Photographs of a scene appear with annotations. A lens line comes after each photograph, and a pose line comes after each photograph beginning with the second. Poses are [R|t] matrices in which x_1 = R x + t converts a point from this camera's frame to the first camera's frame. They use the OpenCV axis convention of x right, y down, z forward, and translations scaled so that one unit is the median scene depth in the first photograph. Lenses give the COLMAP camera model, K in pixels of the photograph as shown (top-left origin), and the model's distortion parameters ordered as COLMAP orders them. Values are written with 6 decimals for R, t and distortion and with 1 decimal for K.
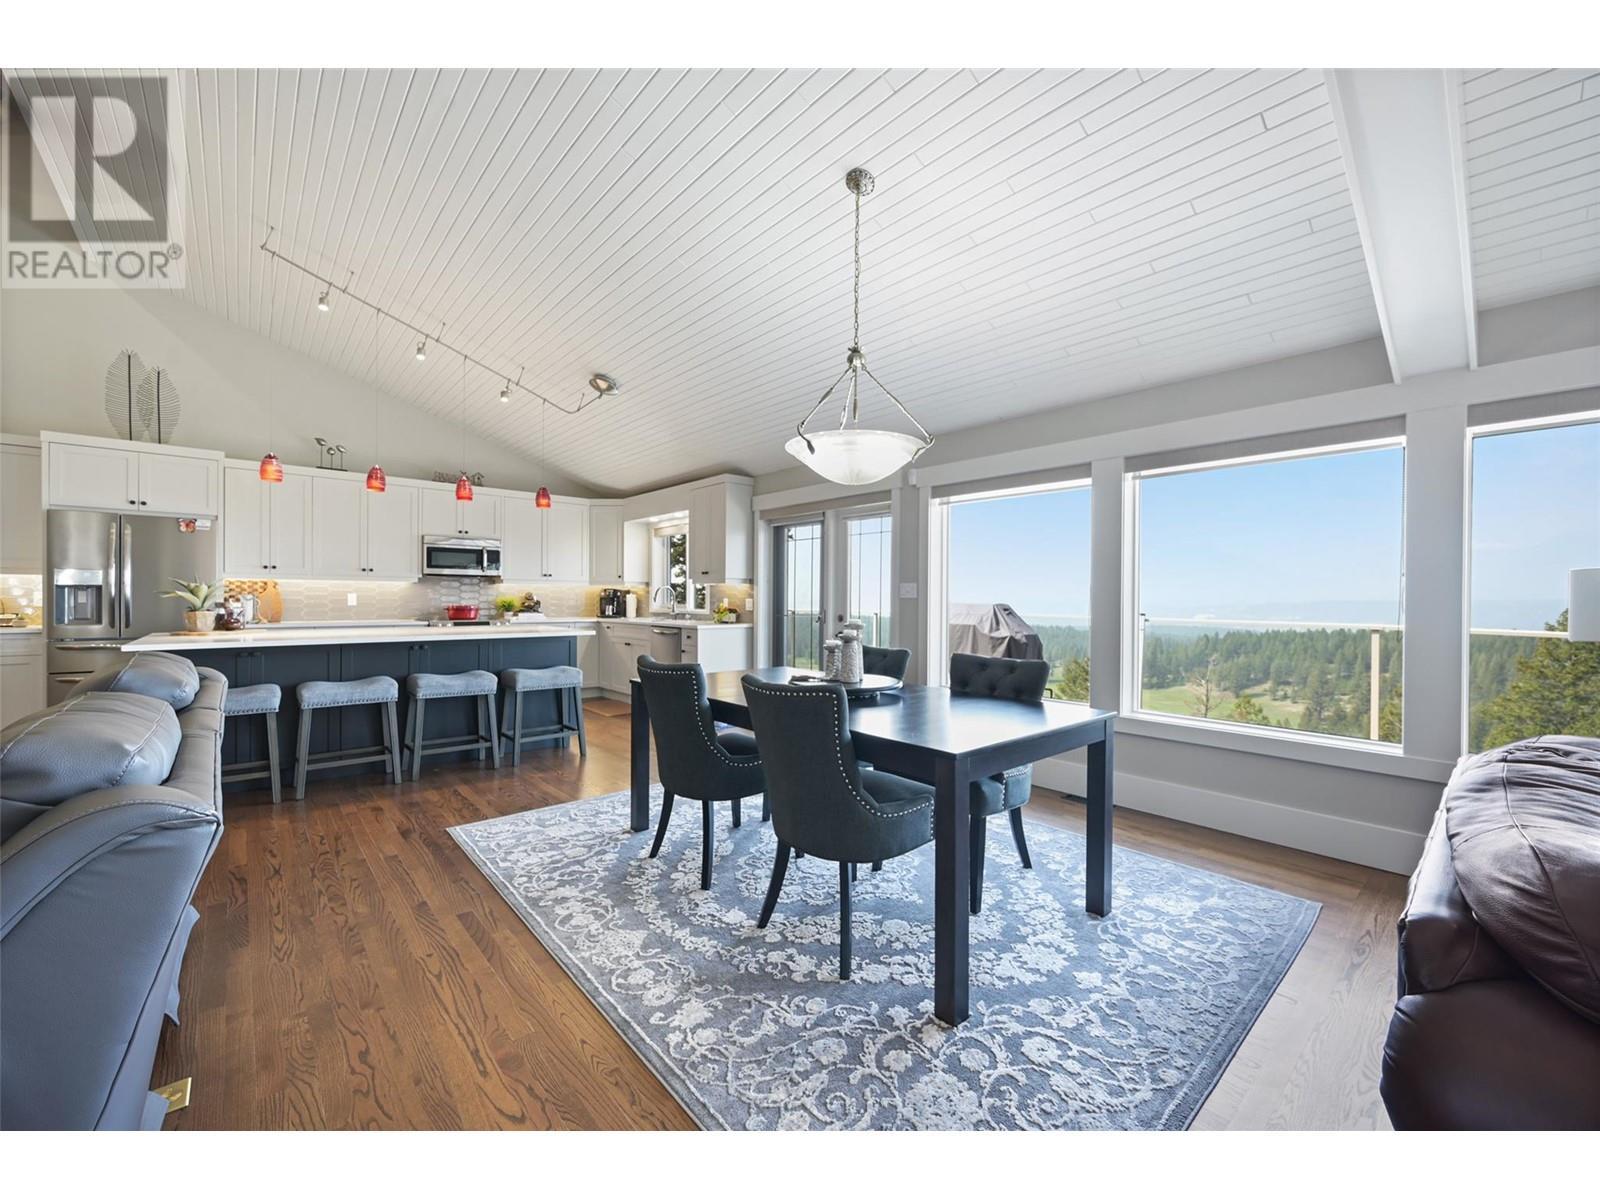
lens RADIAL K [[639.1, 0, 804.1], [0, 639.1, 599.3], [0, 0, 1]] dist [-0.001238, -0.000675]
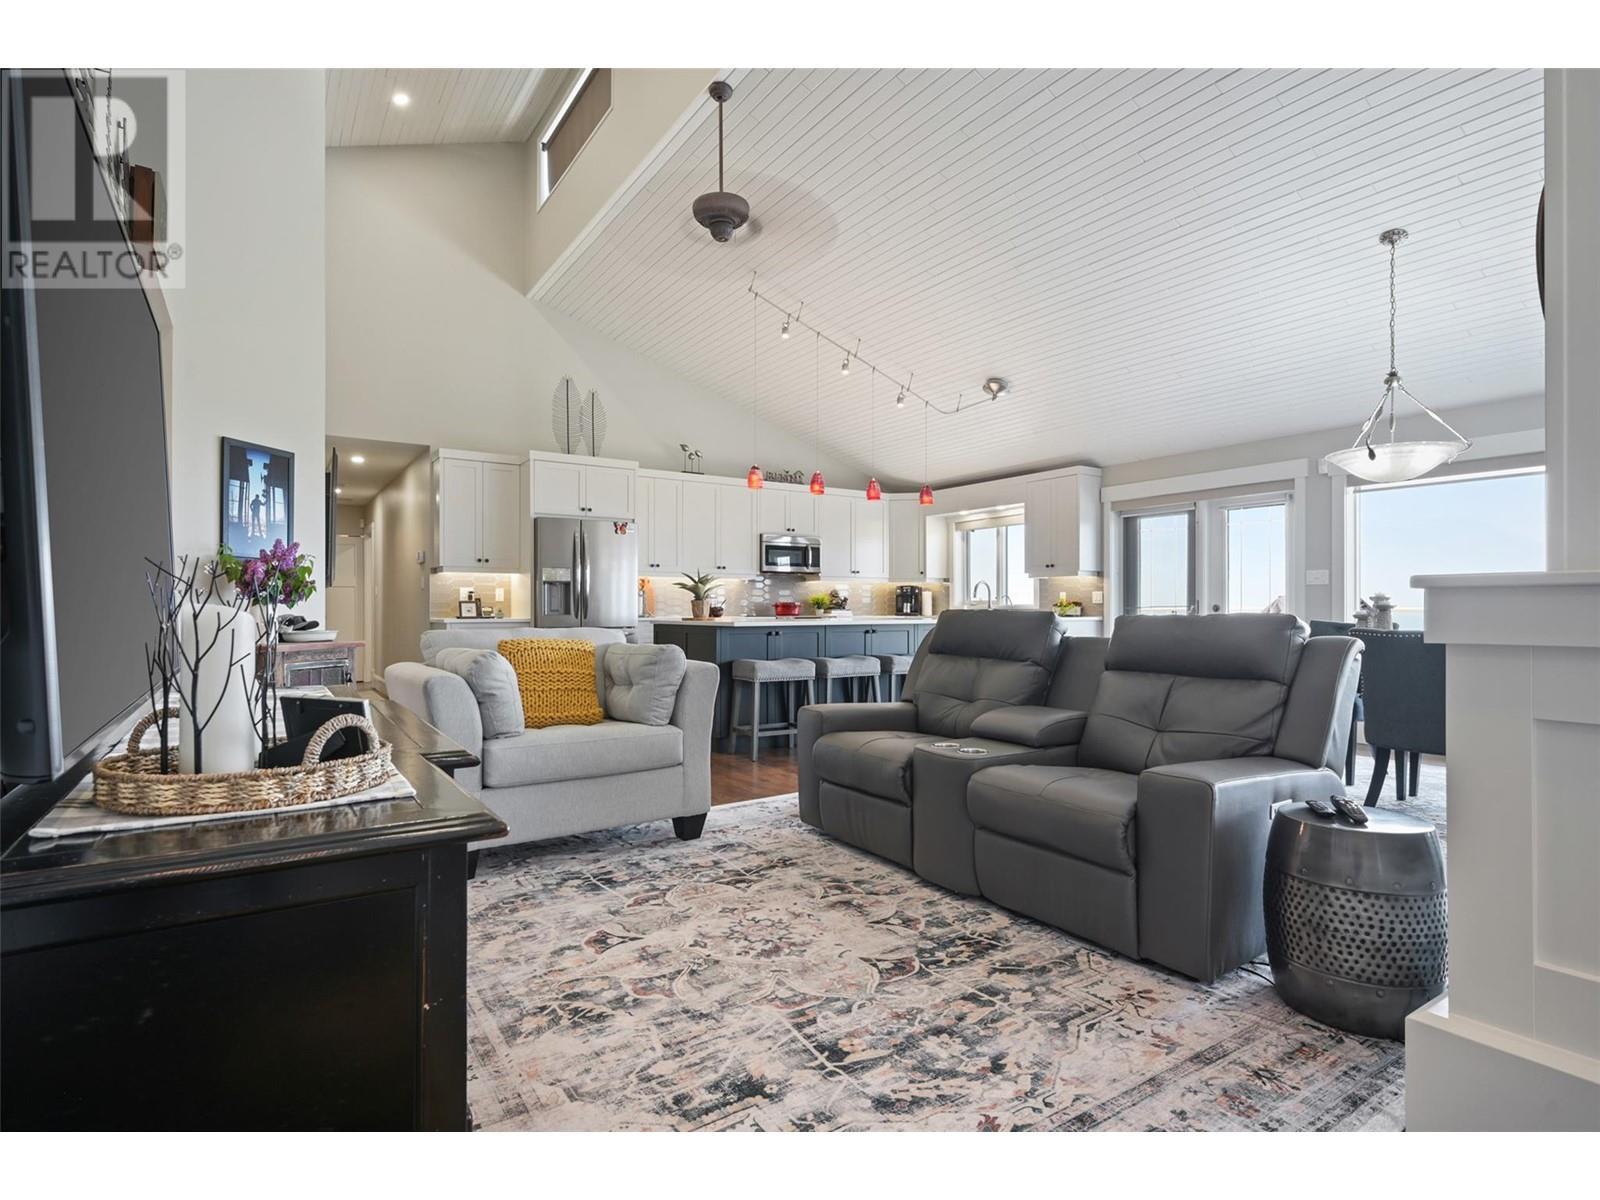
lens RADIAL K [[817.4, 0, 804.9], [0, 817.4, 607.4], [0, 0, 1]] dist [-0.007078, -0.000896]
pose [[0.990294, -0.008231, -0.138748, -0.360115], [0.007697, 0.999961, -0.004384, 0.026019], [0.138779, 0.003274, 0.990318, -0.310446]]
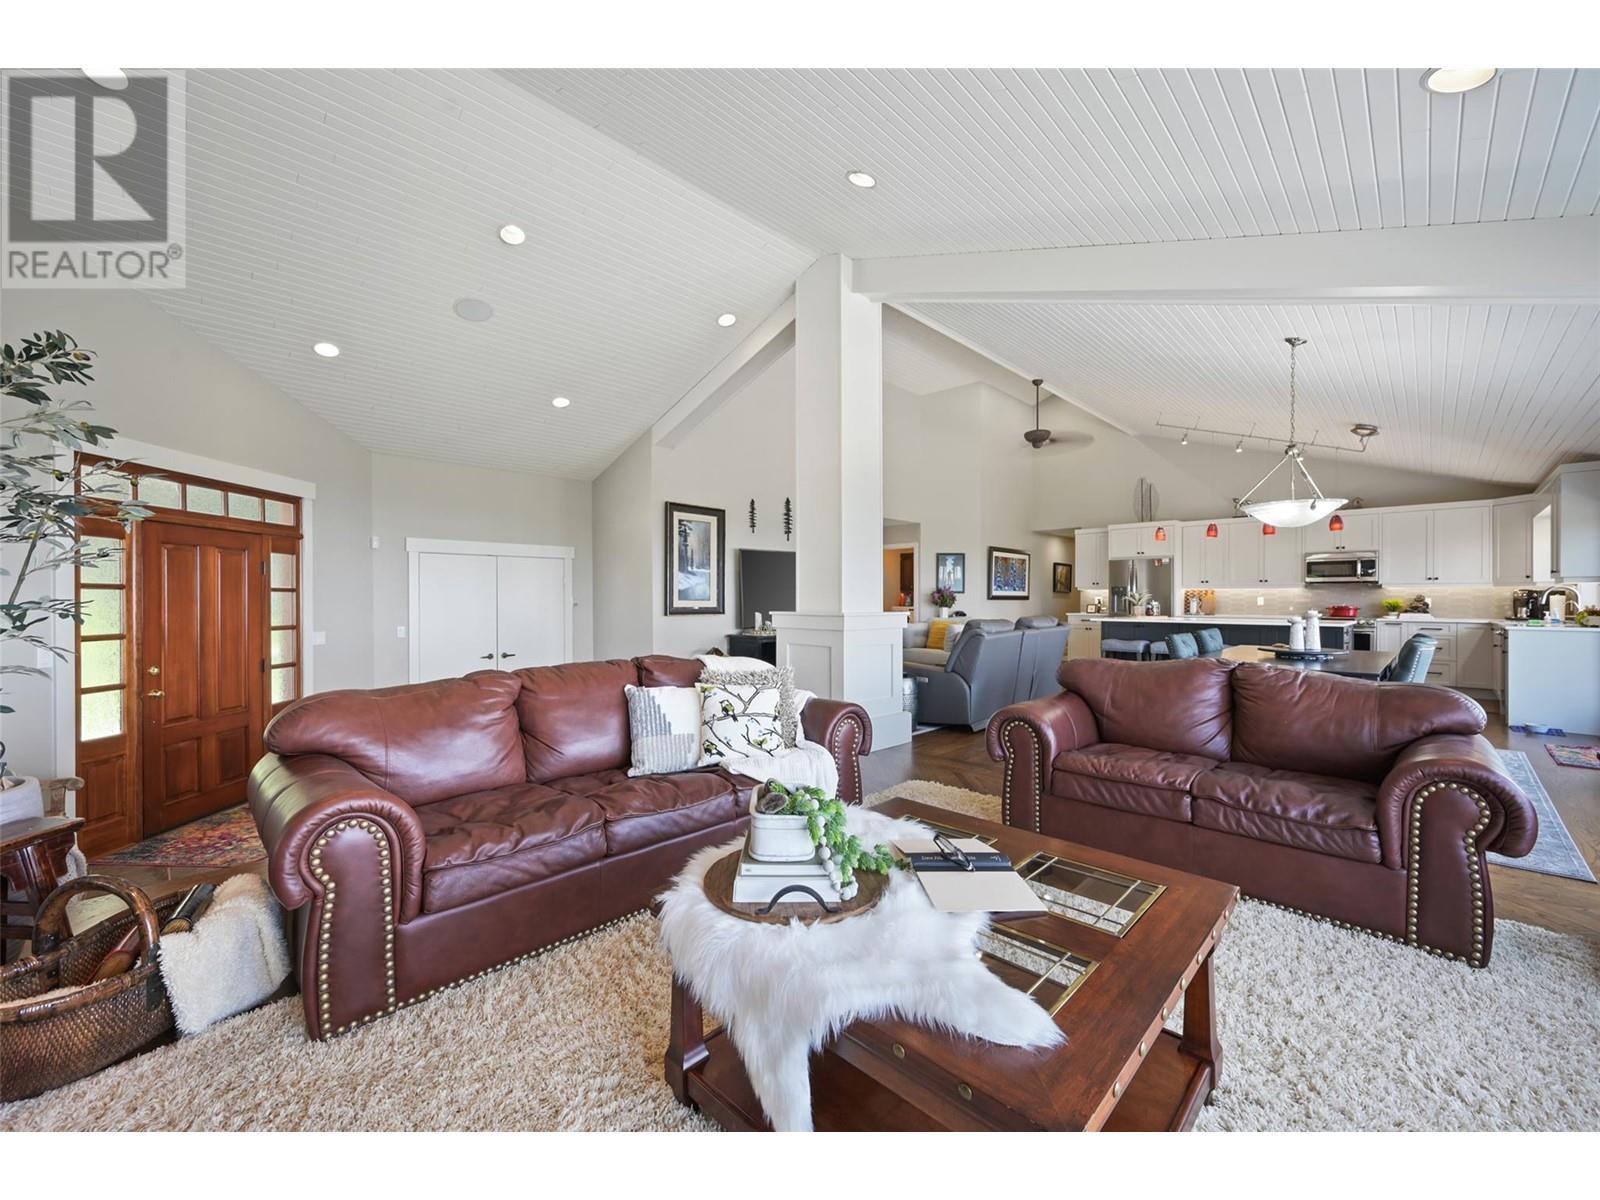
lens RADIAL K [[639.1, 0, 806.1], [0, 639.1, 600.1], [0, 0, 1]] dist [-0.001238, -0.000675]
pose [[0.064766, -0.004250, -0.997891, 0.717933], [-0.002481, 0.999987, -0.004420, 0.007498], [0.997897, 0.002762, 0.064755, -0.153156]]
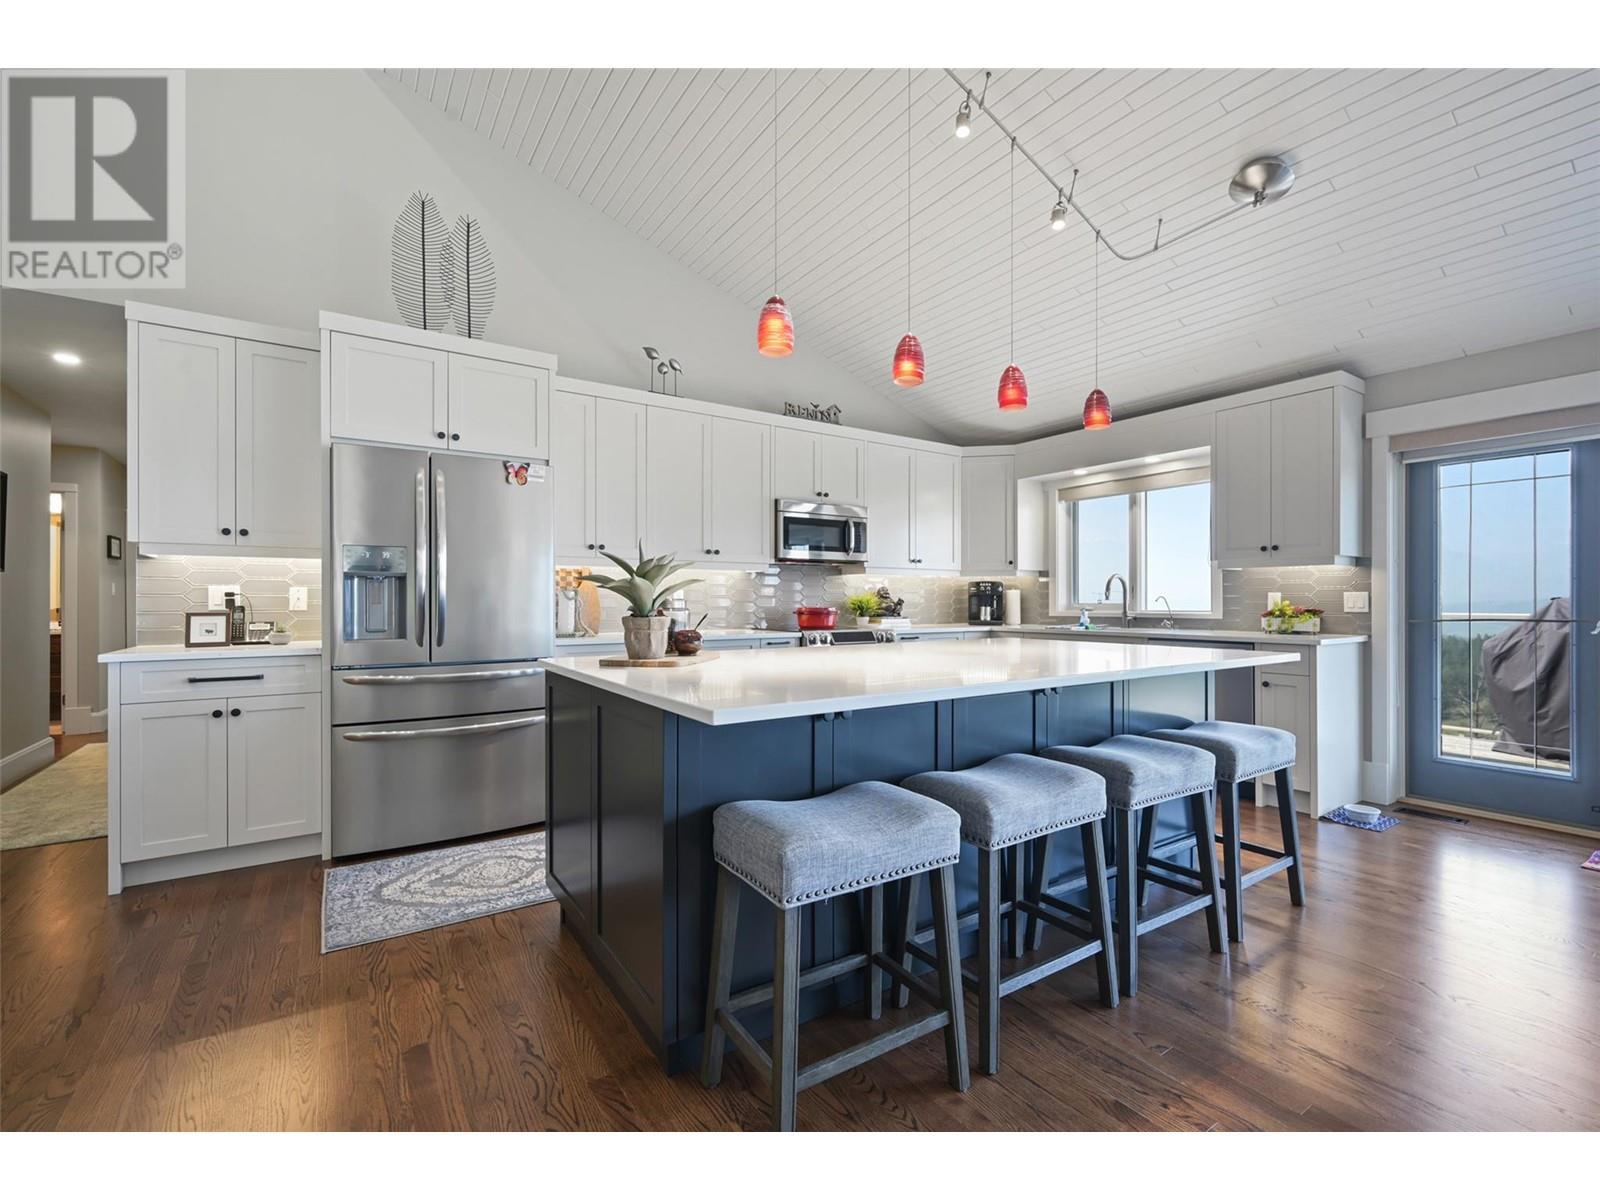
lens RADIAL K [[701.9, 0, 802.7], [0, 701.9, 603.5], [0, 0, 1]] dist [-0.008283, -0.000024]
pose [[0.990479, -0.006763, -0.137497, -0.494768], [0.007046, 0.999974, 0.001567, 0.005248], [0.137483, -0.002521, 0.990501, 0.312776]]
